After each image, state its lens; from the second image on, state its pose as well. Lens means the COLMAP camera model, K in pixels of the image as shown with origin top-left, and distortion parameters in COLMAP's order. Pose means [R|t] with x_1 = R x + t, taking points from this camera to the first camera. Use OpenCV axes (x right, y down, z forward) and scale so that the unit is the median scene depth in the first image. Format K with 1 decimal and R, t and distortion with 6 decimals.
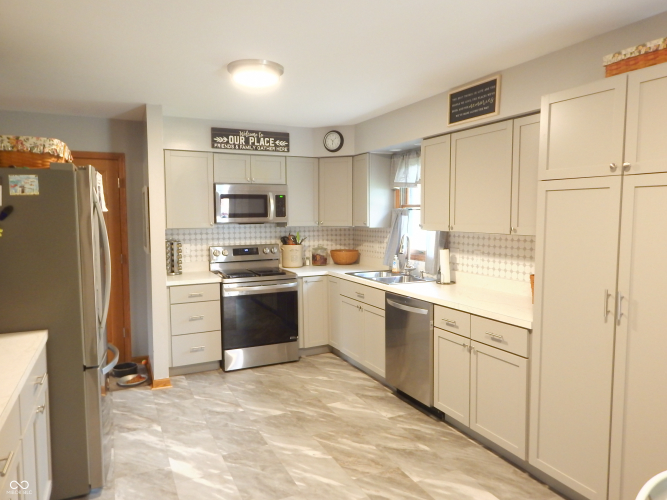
lens RADIAL K [[474.2, 0, 329.9], [0, 474.2, 247.8], [0, 0, 1]] dist [0.023670, -0.007323]
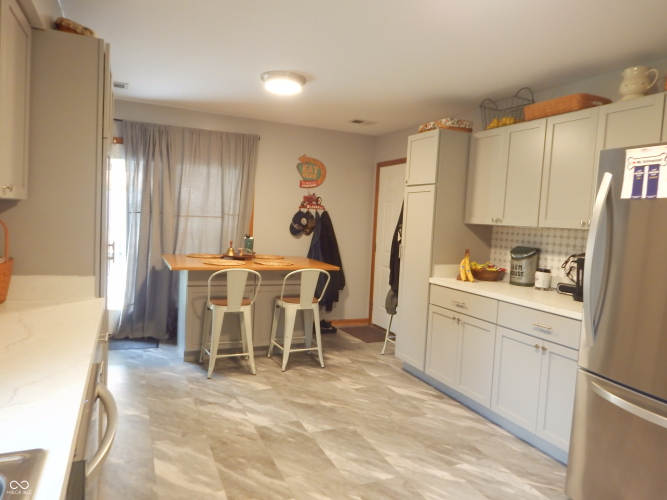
lens RADIAL K [[442.0, 0, 333.5], [0, 442.0, 250.0], [0, 0, 1]] dist [0.000697, -0.001184]
pose [[-0.998442, -0.054198, 0.013234, -0.006088], [-0.051692, 0.987930, 0.146020, -0.047986], [-0.020988, 0.145109, -0.989193, 1.128992]]
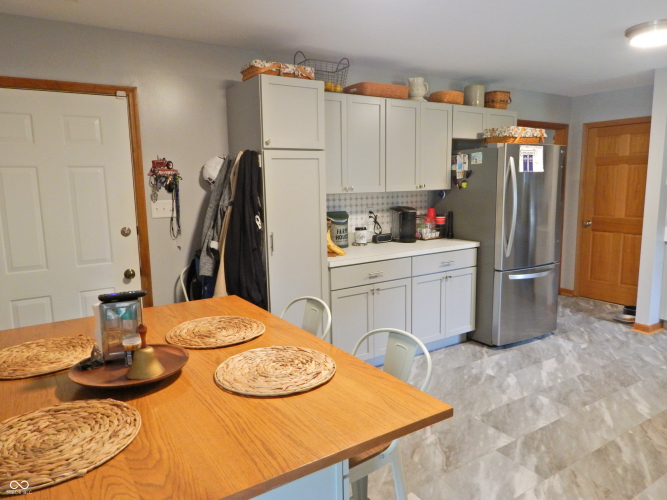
lens RADIAL K [[474.2, 0, 329.9], [0, 474.2, 247.8], [0, 0, 1]] dist [0.023670, -0.007323]
pose [[0.123446, 0.143659, -0.981898, 0.610109], [-0.056502, 0.988878, 0.137577, -0.008602], [0.990741, 0.038495, 0.130190, 0.138823]]
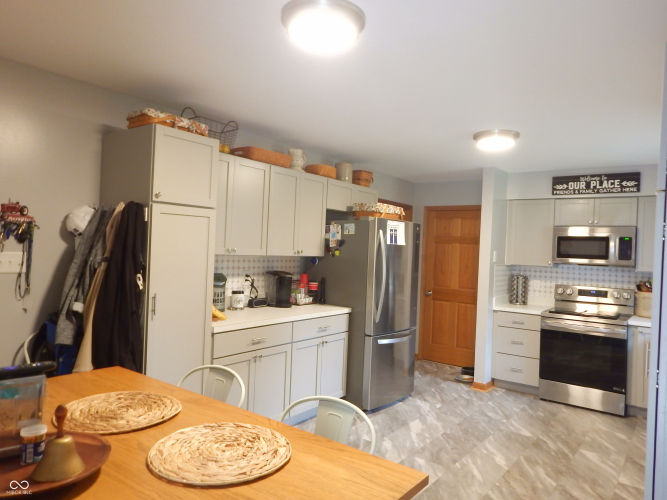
lens RADIAL K [[474.2, 0, 329.9], [0, 474.2, 247.8], [0, 0, 1]] dist [0.023670, -0.007323]
pose [[0.452217, 0.023057, -0.891610, 0.569860], [-0.109650, 0.993520, -0.029921, 0.004294], [0.885142, 0.111296, 0.451815, 0.051964]]
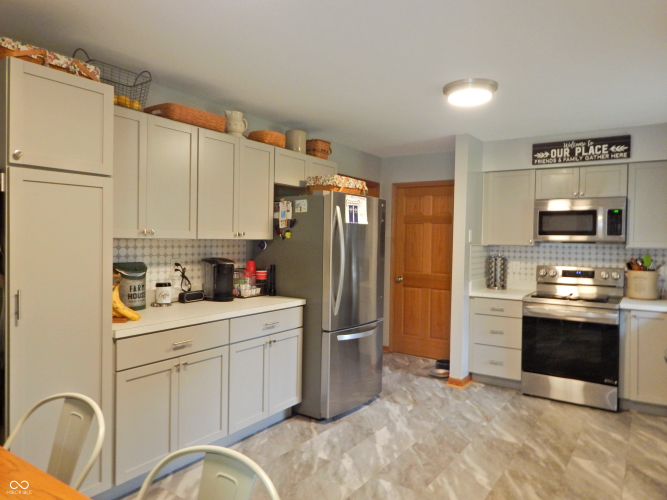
lens RADIAL K [[473.0, 0, 331.6], [0, 473.0, 247.7], [0, 0, 1]] dist [0.017061, -0.004986]
pose [[0.498145, 0.031287, -0.866529, 0.447896], [-0.084282, 0.996364, -0.012477, 0.010576], [0.862988, 0.079248, 0.498971, 0.175398]]
